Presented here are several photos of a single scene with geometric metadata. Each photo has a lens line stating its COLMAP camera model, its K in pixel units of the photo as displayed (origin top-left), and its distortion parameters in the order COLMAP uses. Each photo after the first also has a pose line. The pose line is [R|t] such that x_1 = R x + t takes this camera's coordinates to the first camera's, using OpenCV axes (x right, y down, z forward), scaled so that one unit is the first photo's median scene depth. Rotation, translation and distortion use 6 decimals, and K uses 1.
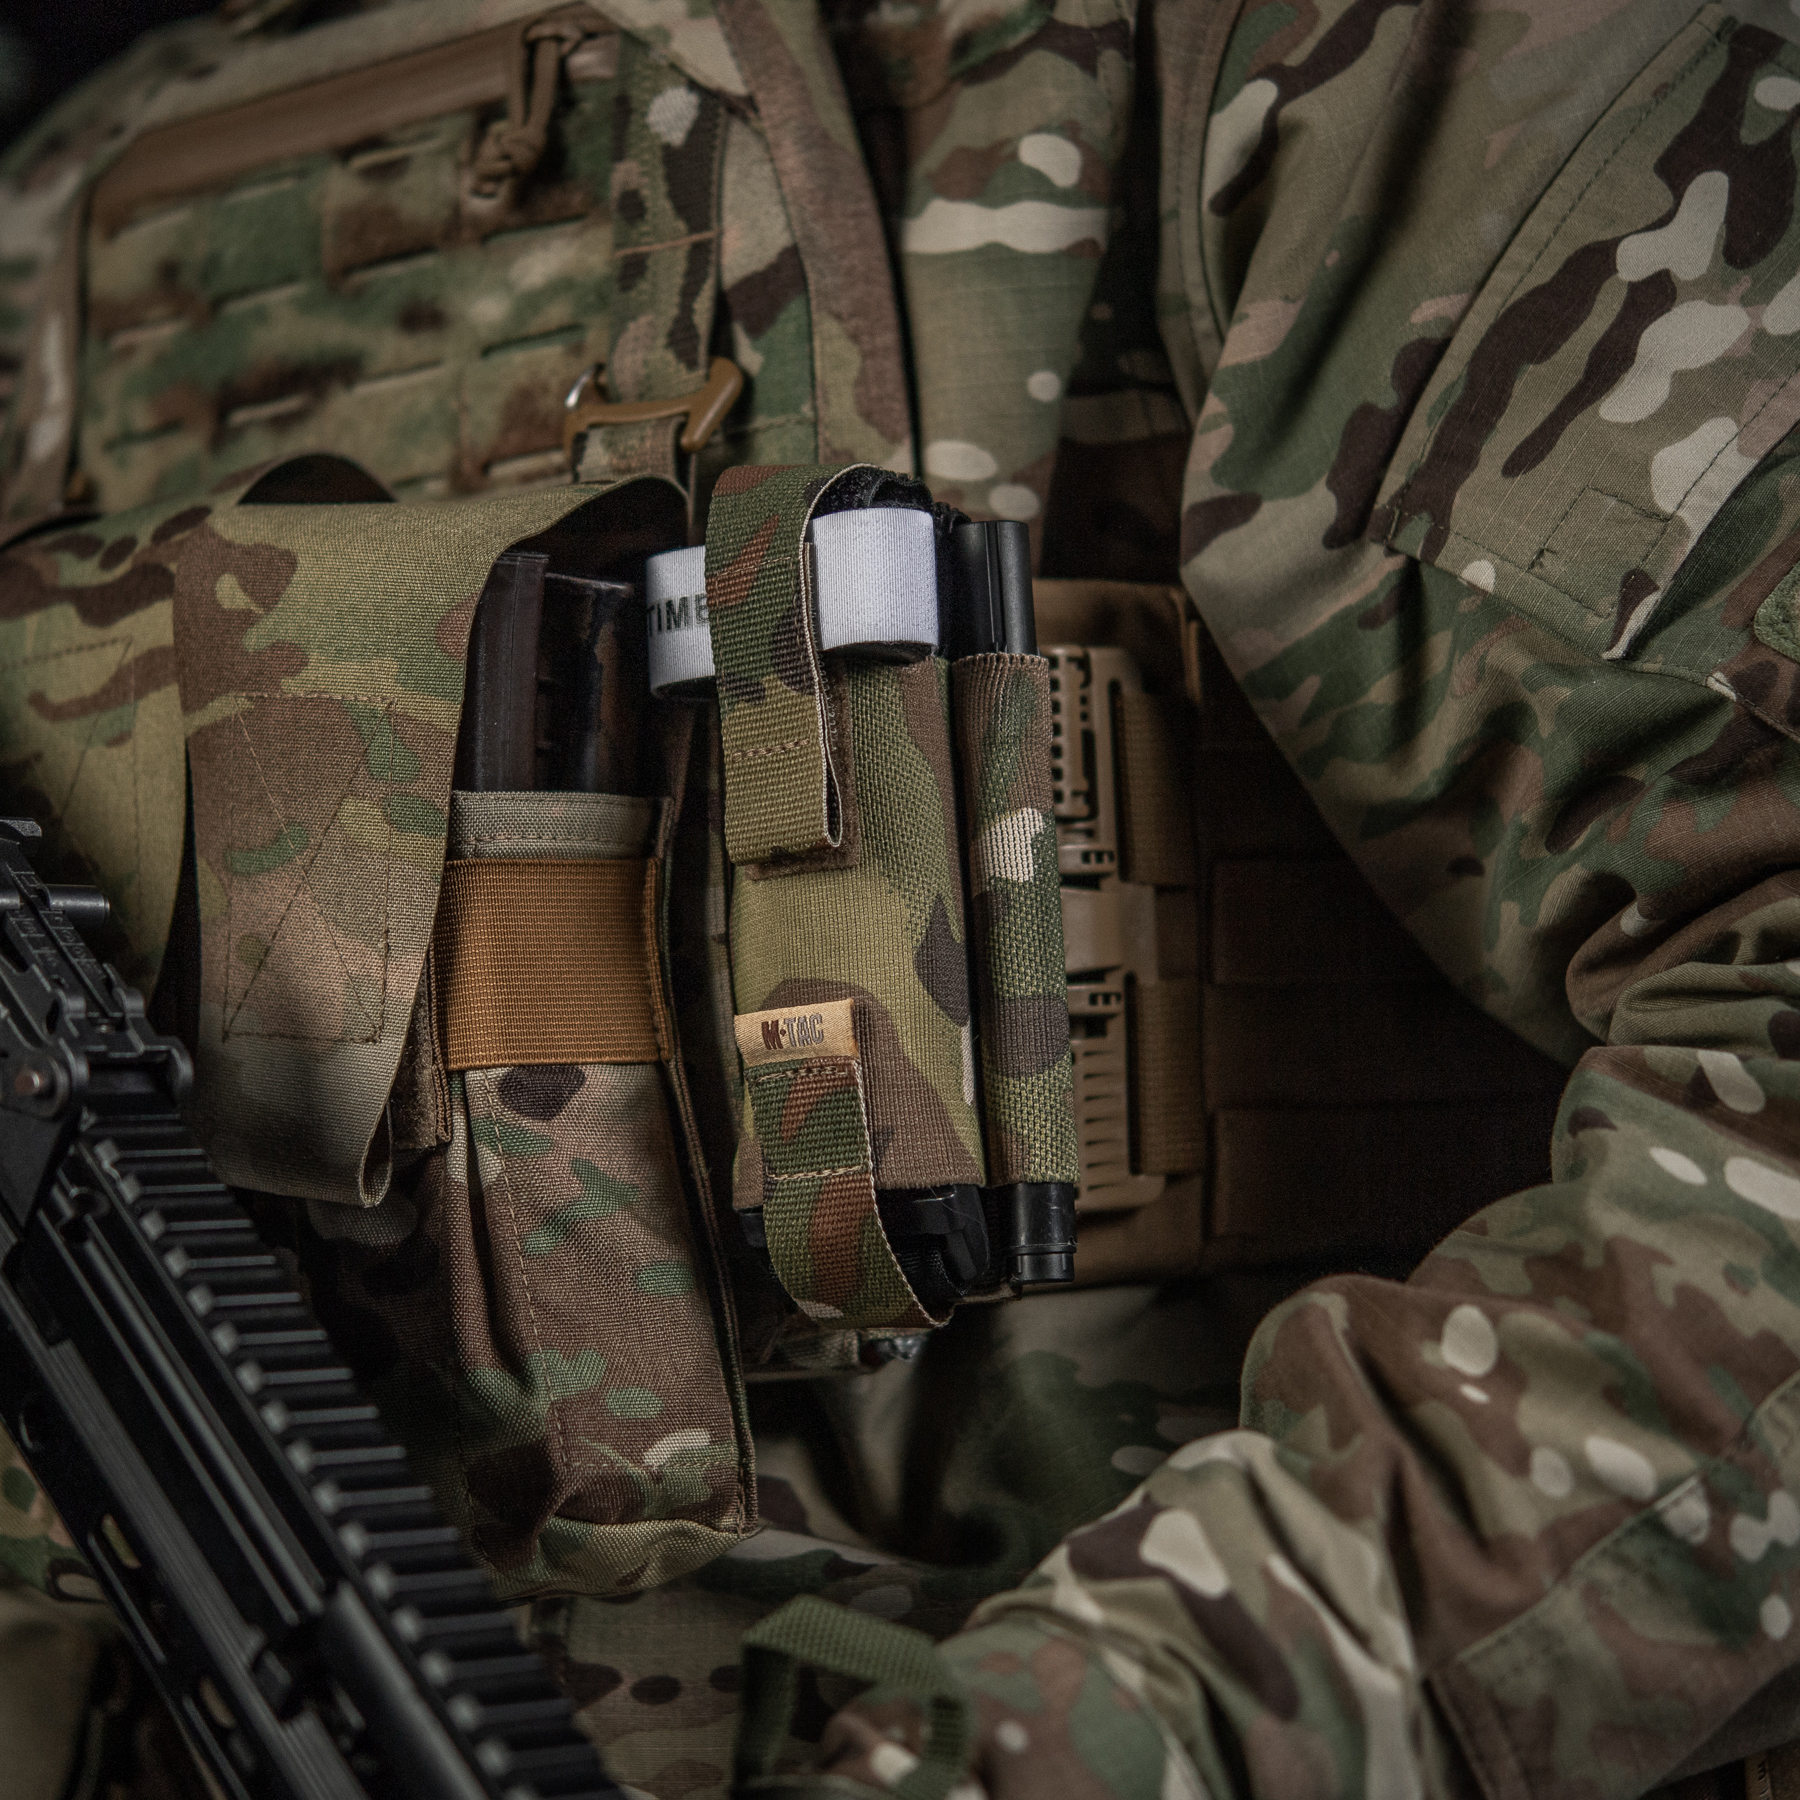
lens RADIAL K [[4412.3, 0, 897.2], [0, 4412.3, 929.2], [0, 0, 1]] dist [-0.051358, 1.341887]
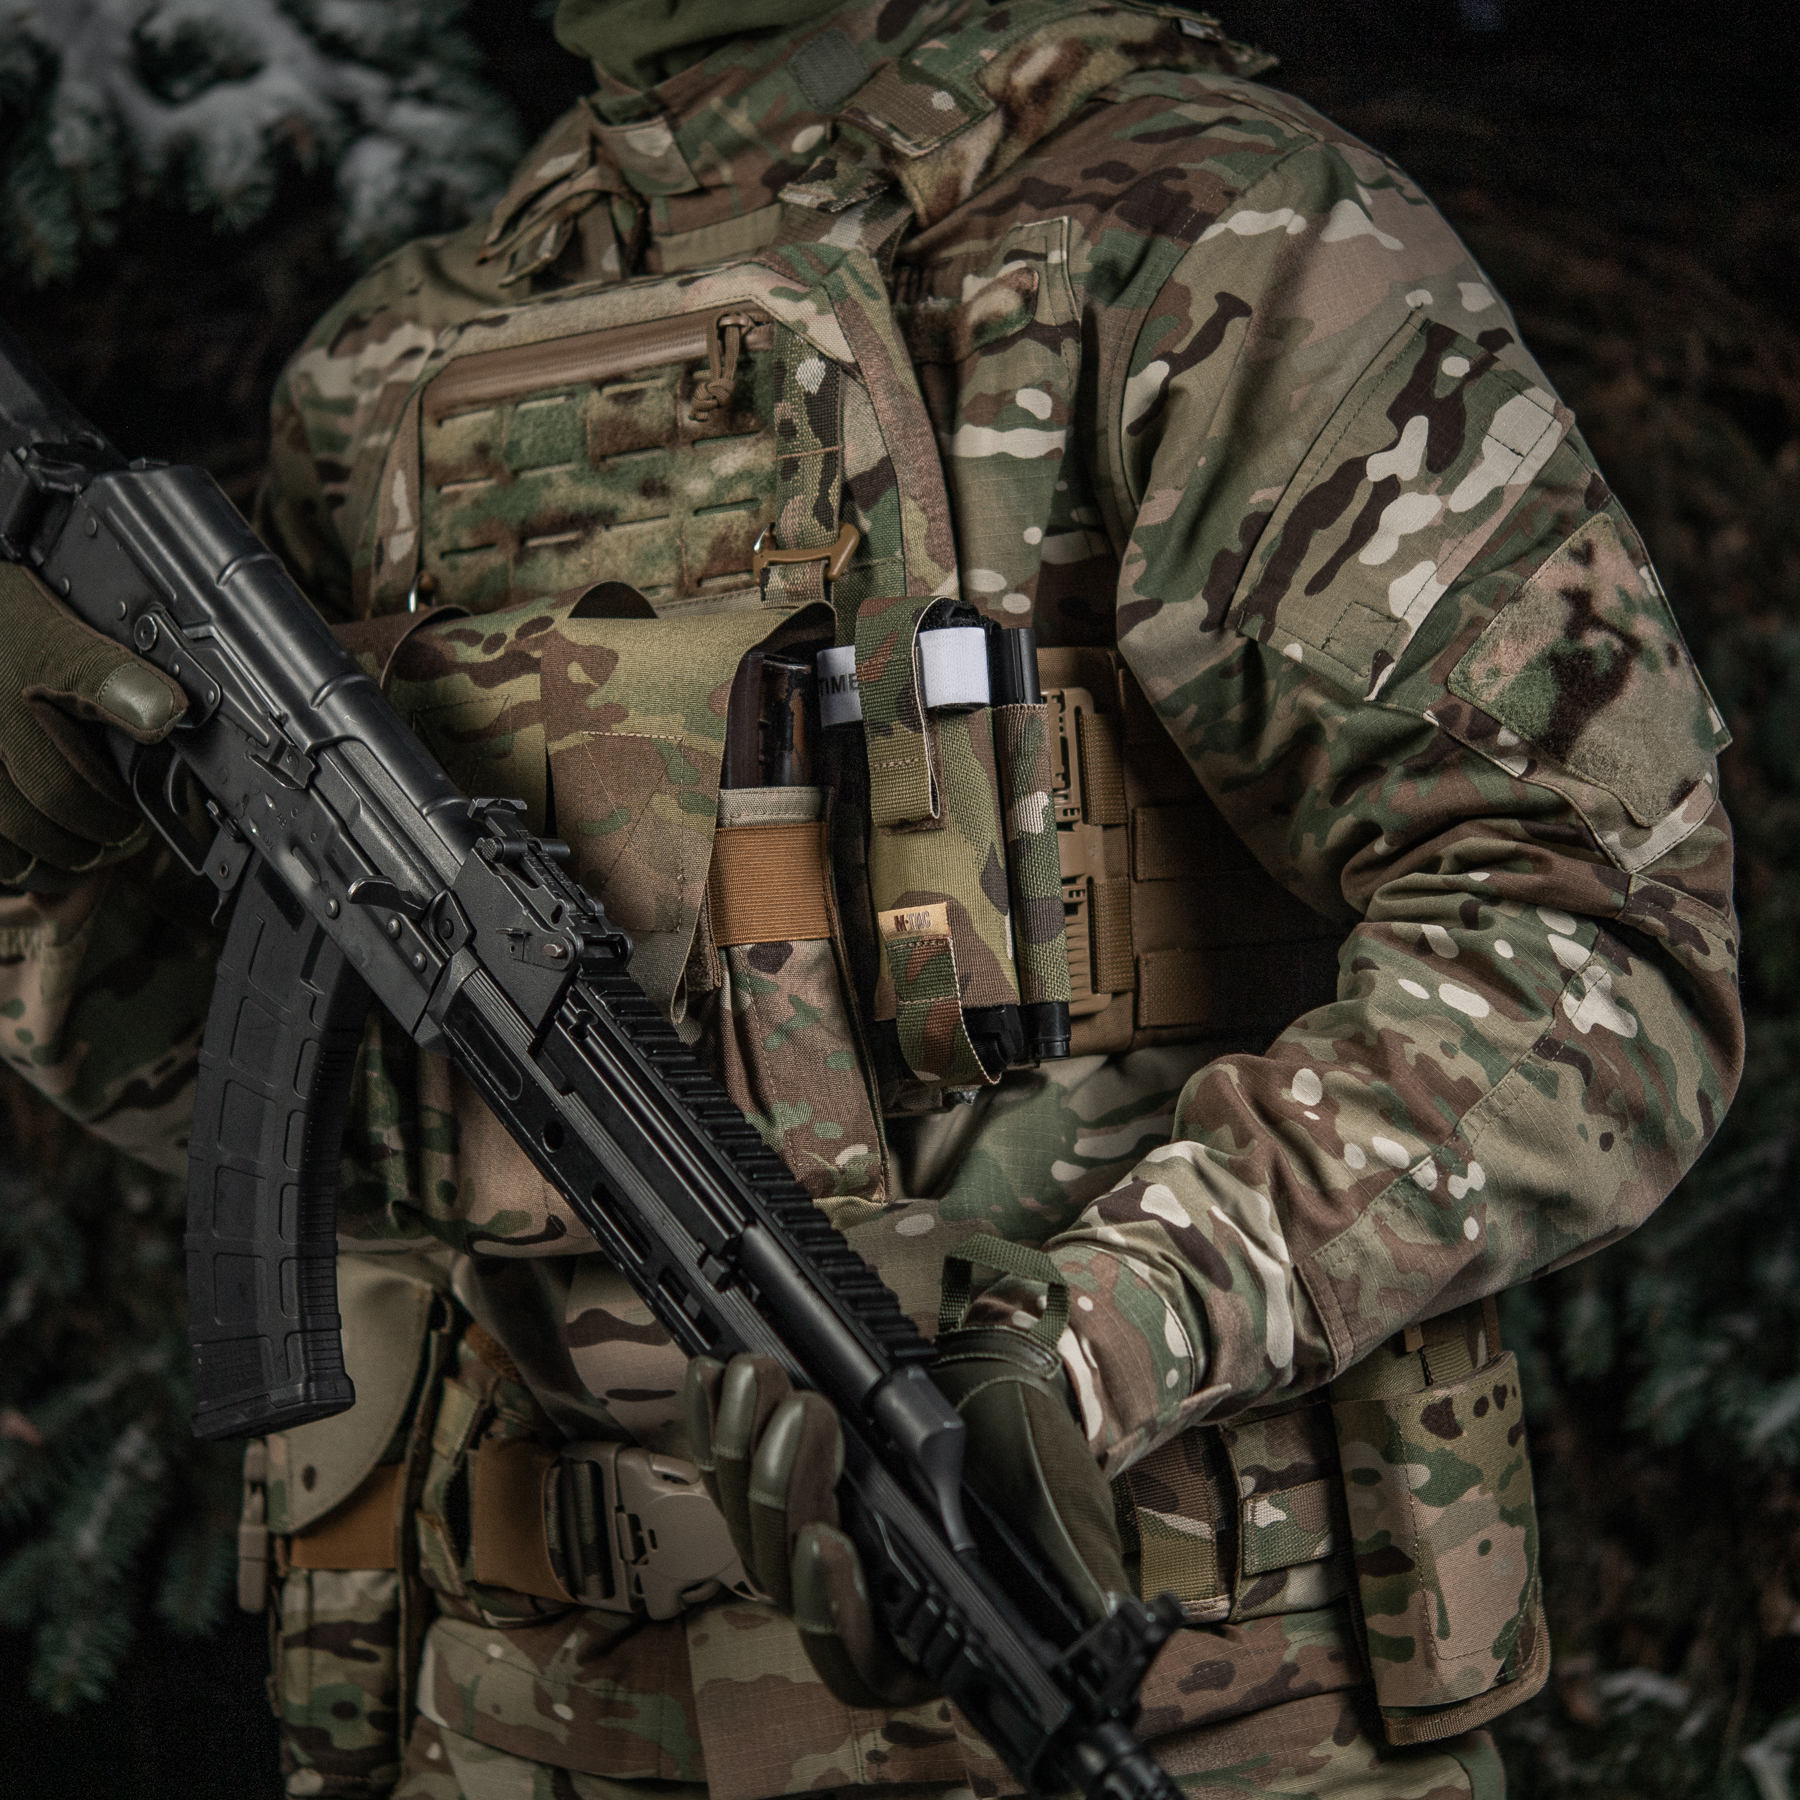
lens RADIAL K [[4533.8, 0, 798.8], [0, 4533.8, 902.3], [0, 0, 1]] dist [0.076736, -1.002804]
pose [[0.999122, -0.021179, 0.036156, -0.132433], [0.019339, 0.998538, 0.050484, -0.075946], [-0.037172, -0.049740, 0.998070, -0.807627]]
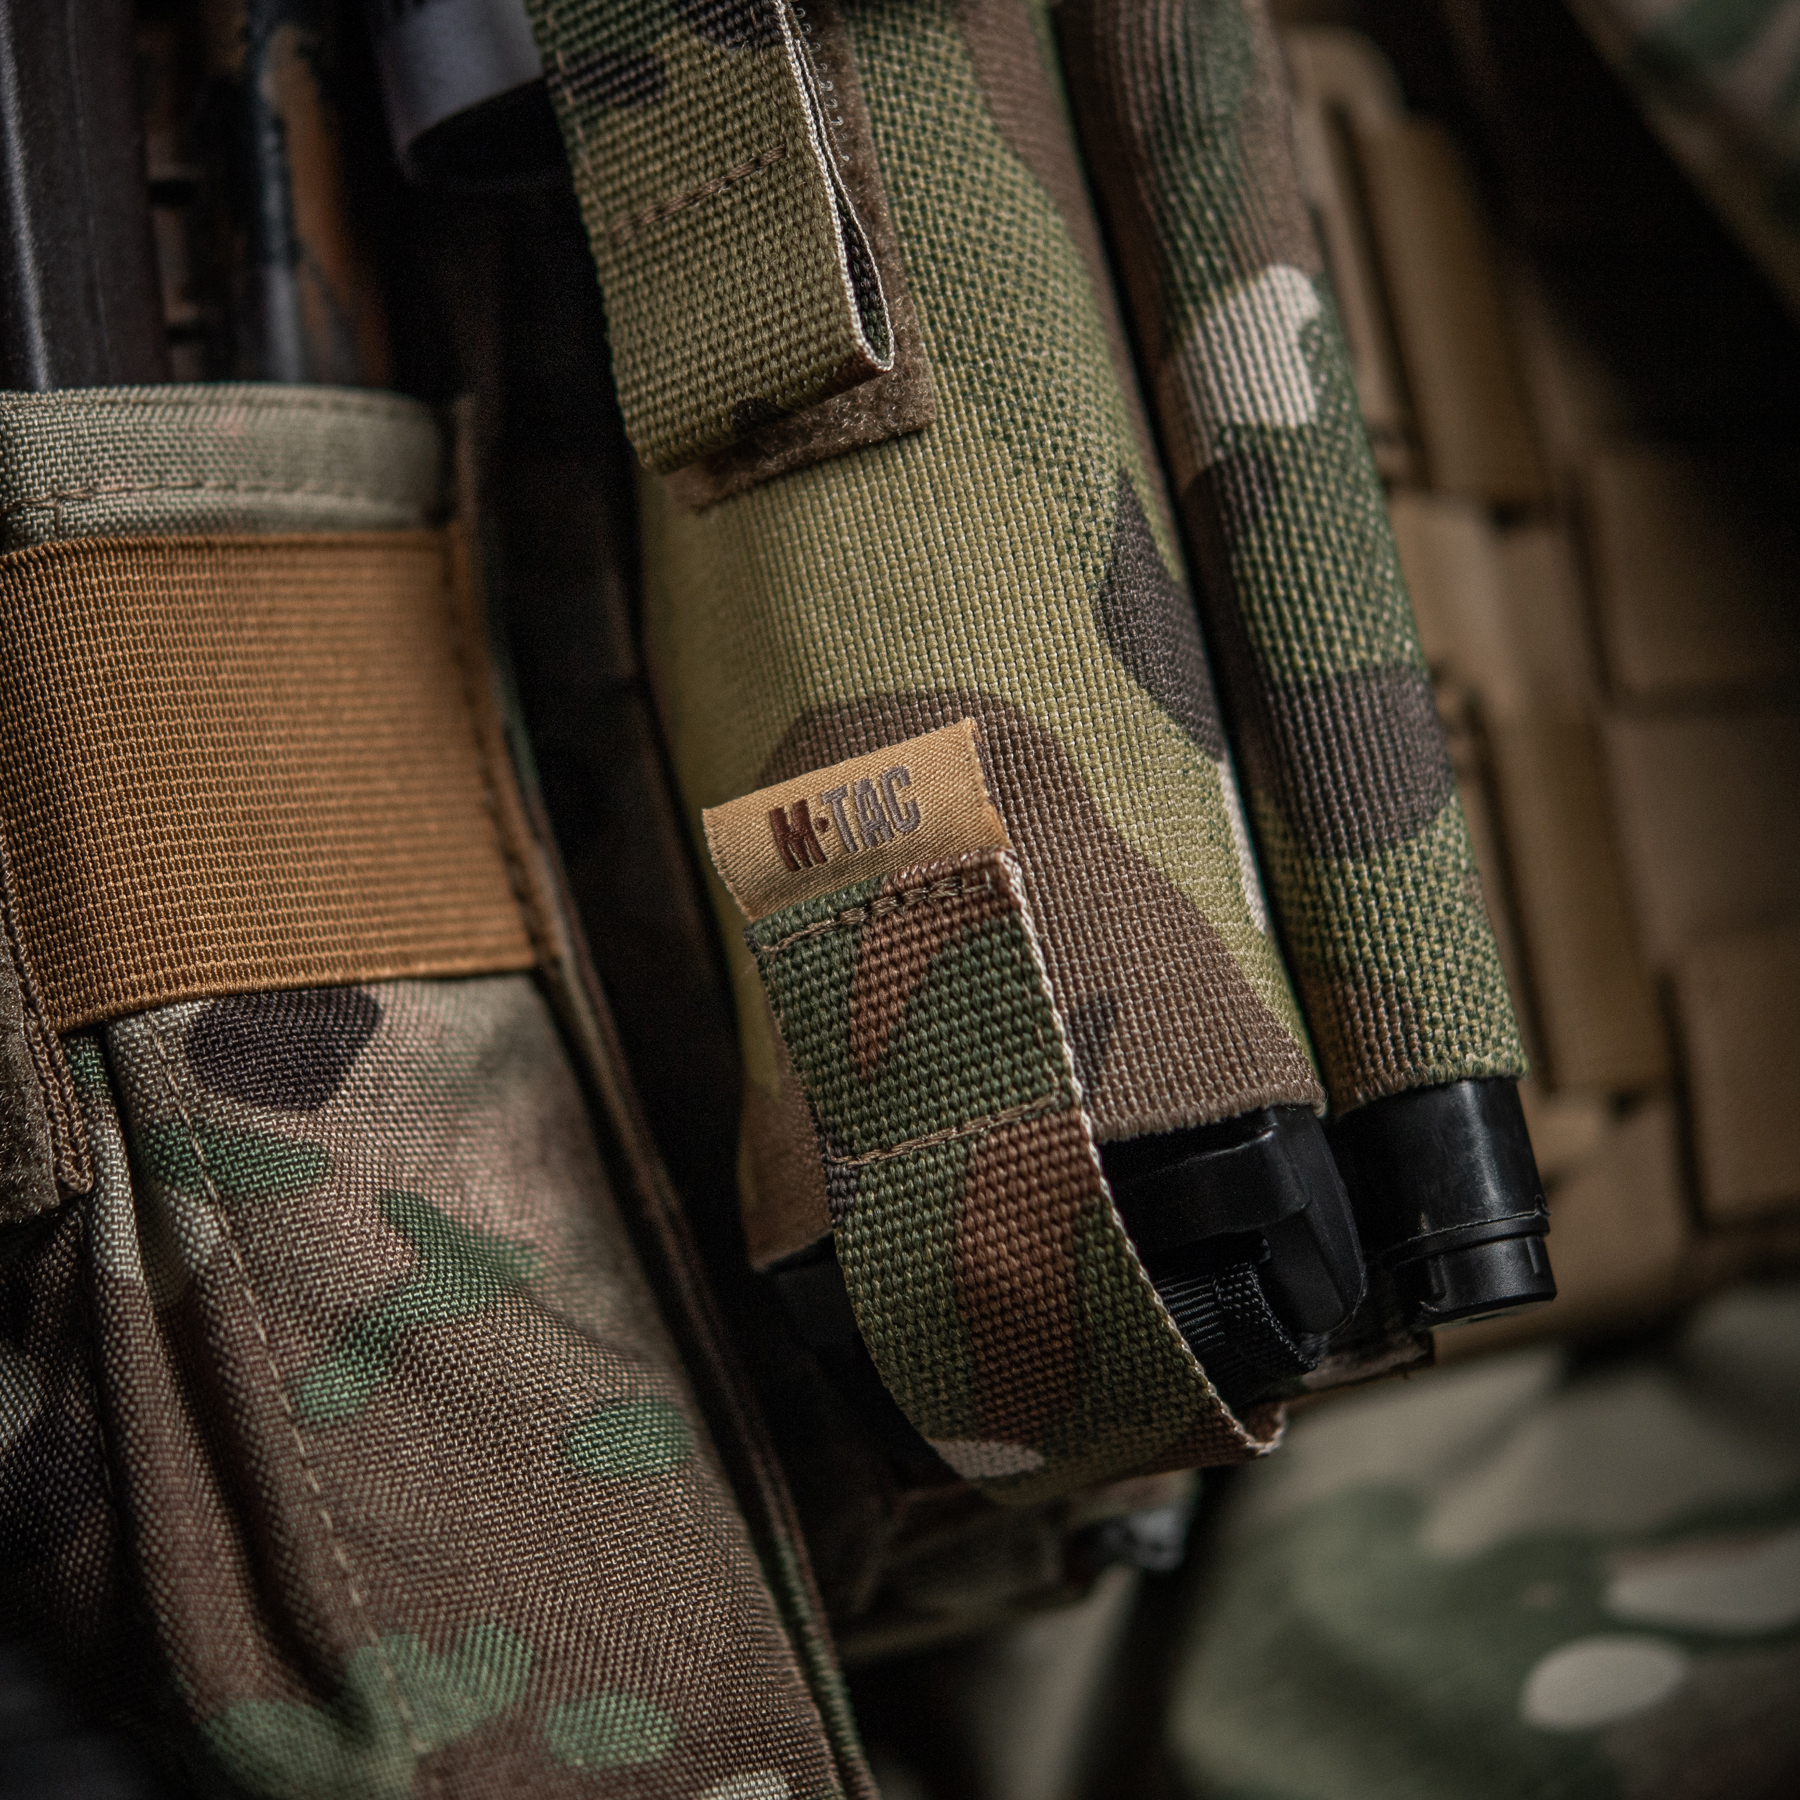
lens RADIAL K [[4803.1, 0, 859.3], [0, 4803.1, 861.9], [0, 0, 1]] dist [-0.070238, 0.212570]
pose [[0.986779, -0.145325, 0.071746, -0.055317], [0.150859, 0.985401, -0.078907, 0.063194], [-0.059232, 0.088687, 0.994297, 0.518267]]
